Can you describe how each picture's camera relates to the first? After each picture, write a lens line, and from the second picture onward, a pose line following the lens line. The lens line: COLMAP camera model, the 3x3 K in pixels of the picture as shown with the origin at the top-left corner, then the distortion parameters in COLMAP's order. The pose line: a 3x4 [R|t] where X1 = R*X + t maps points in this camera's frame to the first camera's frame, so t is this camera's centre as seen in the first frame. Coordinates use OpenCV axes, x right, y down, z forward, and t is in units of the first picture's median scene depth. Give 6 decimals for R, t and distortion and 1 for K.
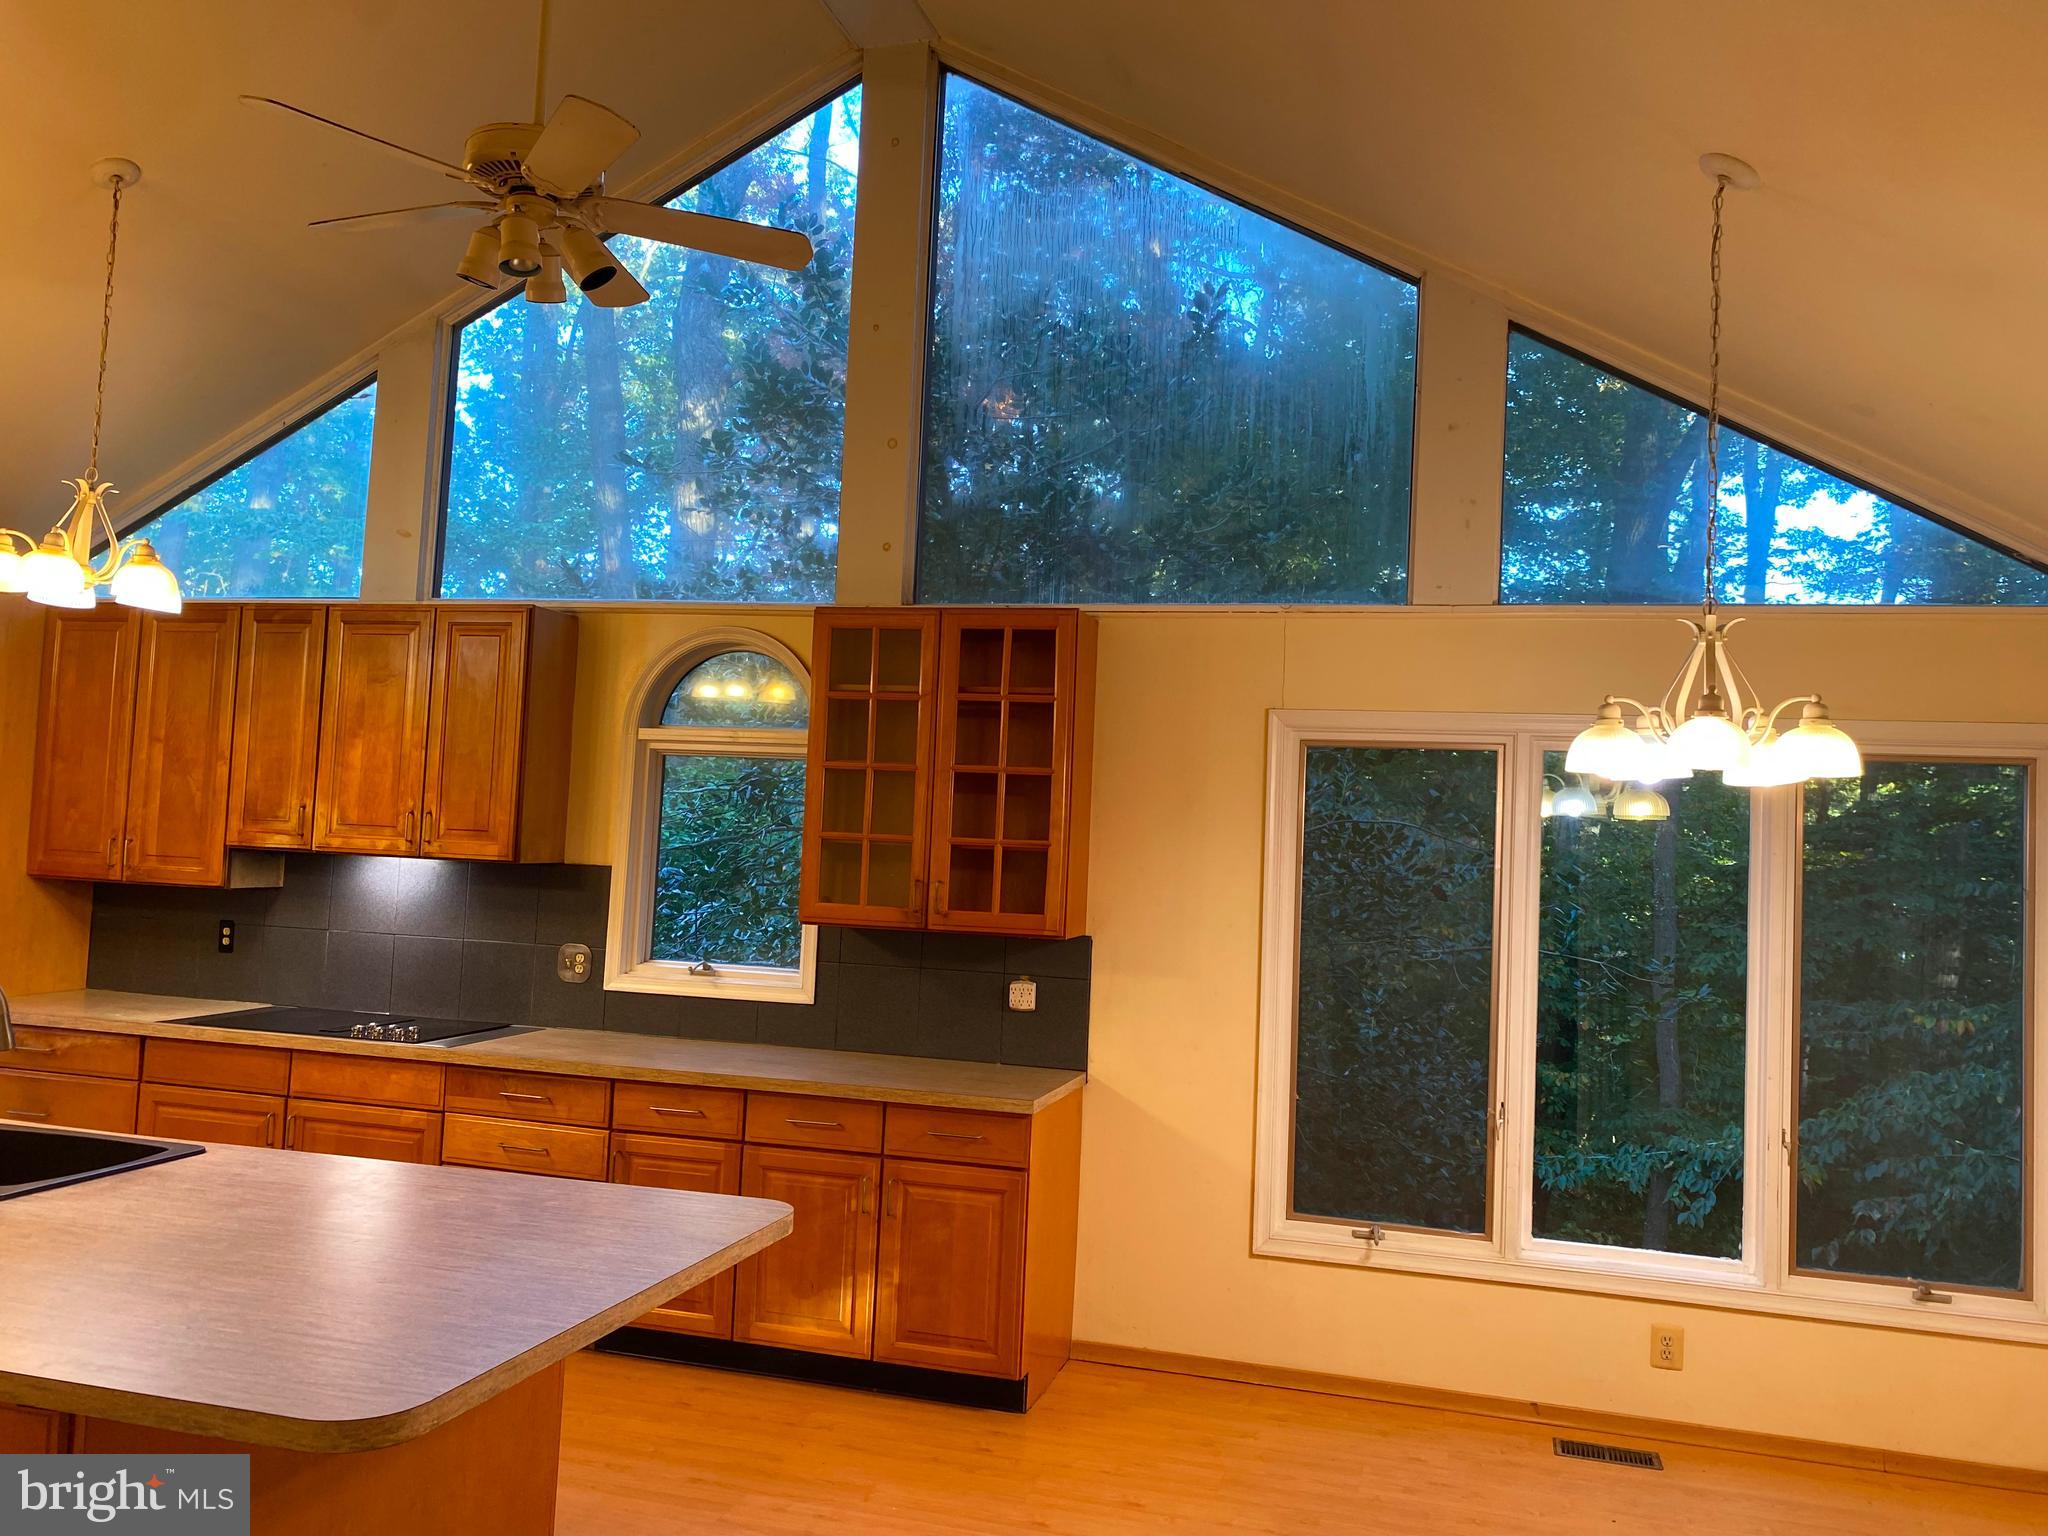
lens RADIAL K [[1577.7, 0, 1035.4], [0, 1577.7, 757.8], [0, 0, 1]] dist [0.078357, -0.090989]
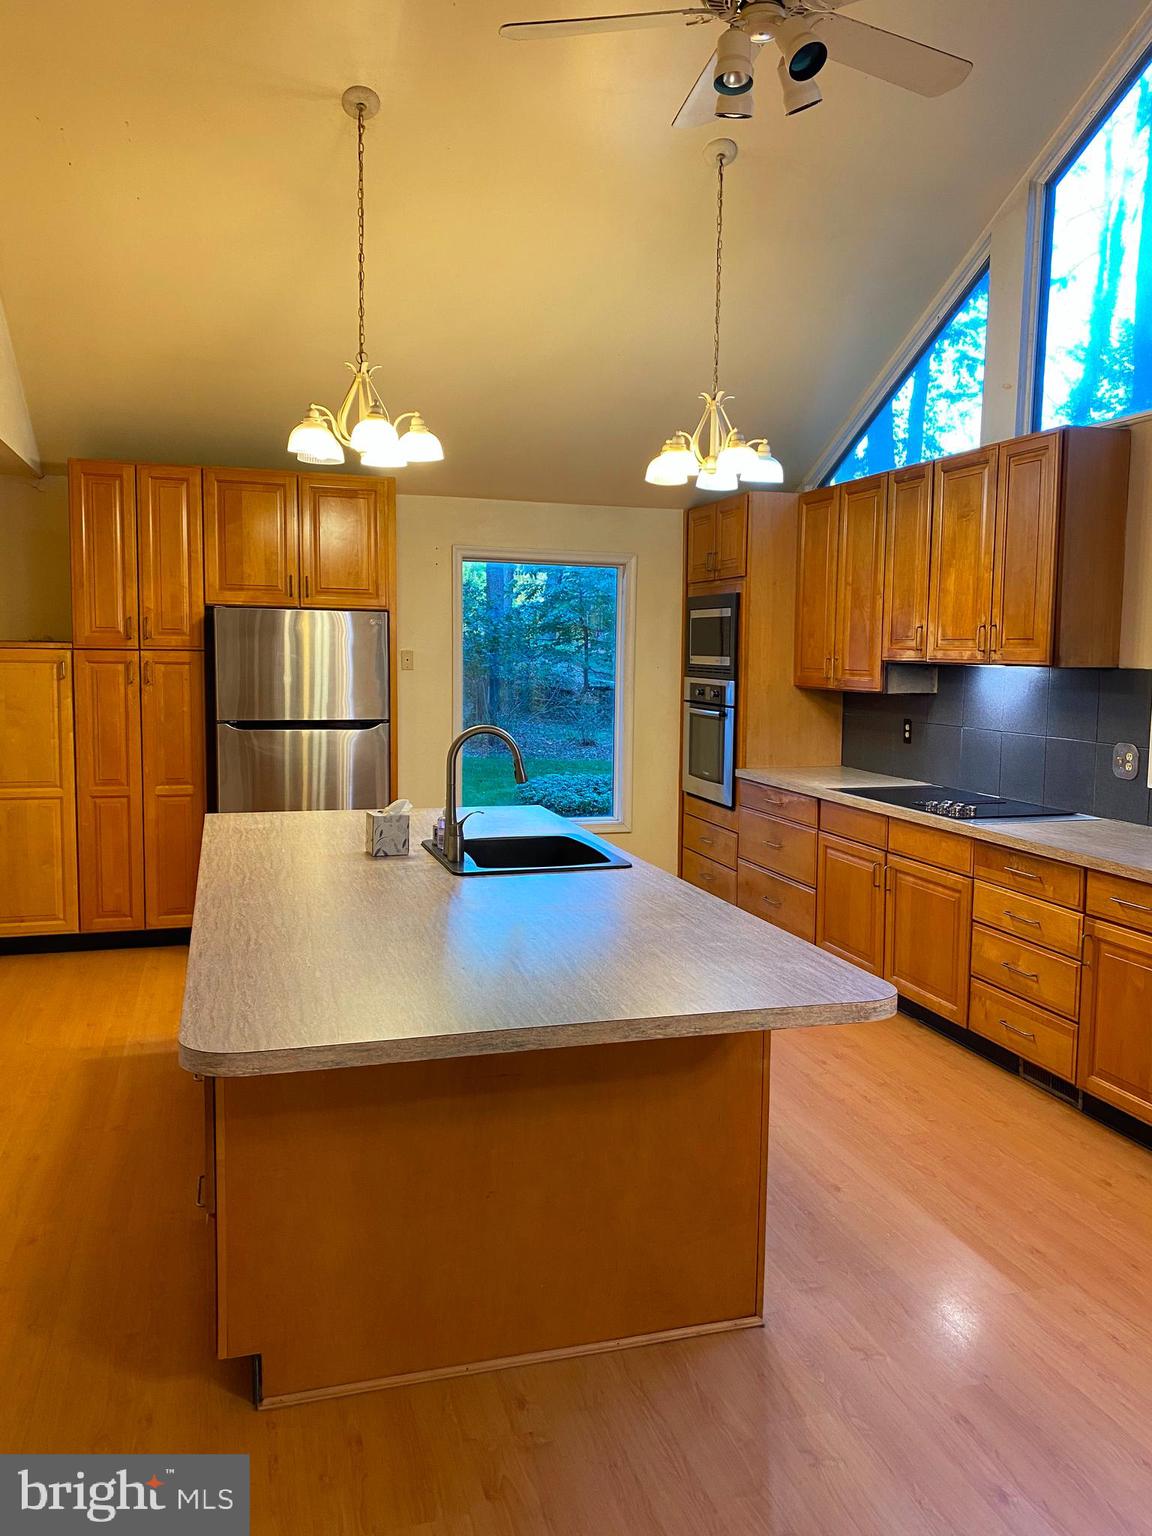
lens RADIAL K [[1183.2, 0, 573.1], [0, 1183.2, 760.0], [0, 0, 1]] dist [0.078357, -0.090989]
pose [[0.545041, 0.040135, -0.837448, 0.183097], [0.055823, 0.994900, 0.084013, 0.040942], [0.836549, -0.092539, 0.540020, 0.260833]]
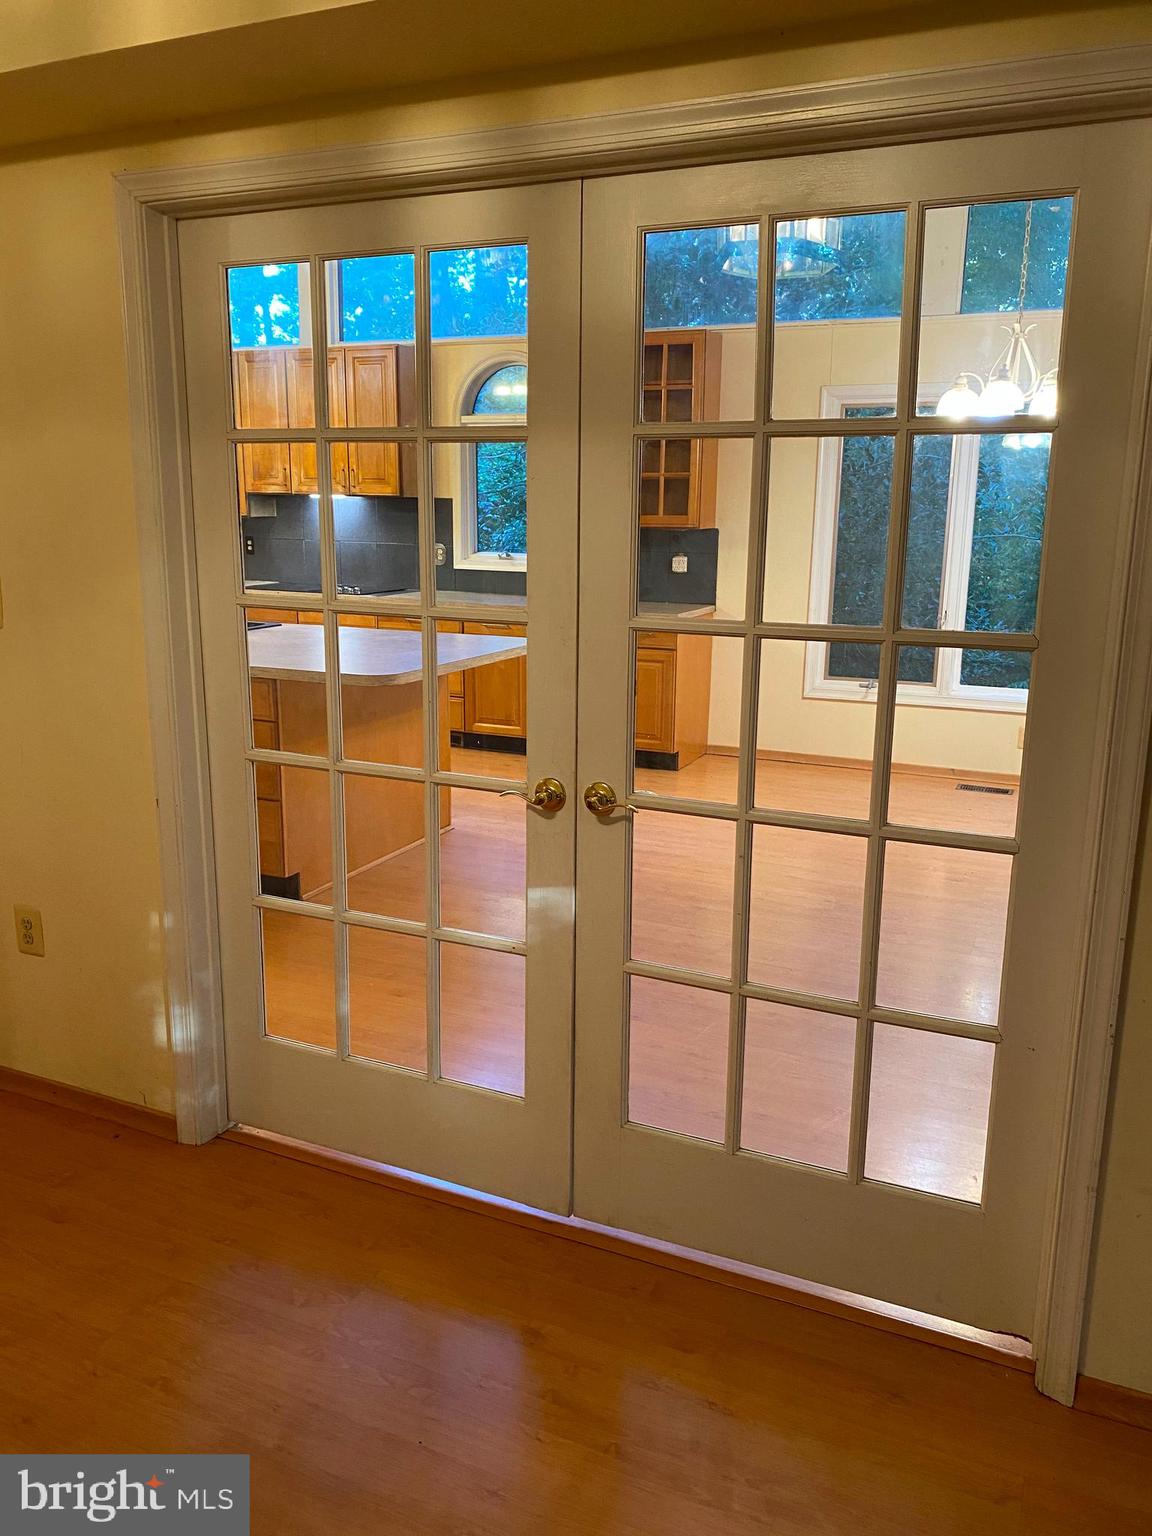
lens RADIAL K [[1183.2, 0, 591.1], [0, 1183.2, 770.1], [0, 0, 1]] dist [0.078357, -0.090989]
pose [[0.988954, -0.000687, -0.148218, 0.084045], [0.040982, 0.962272, 0.268985, 0.009404], [0.142441, -0.272088, 0.951671, -0.329600]]
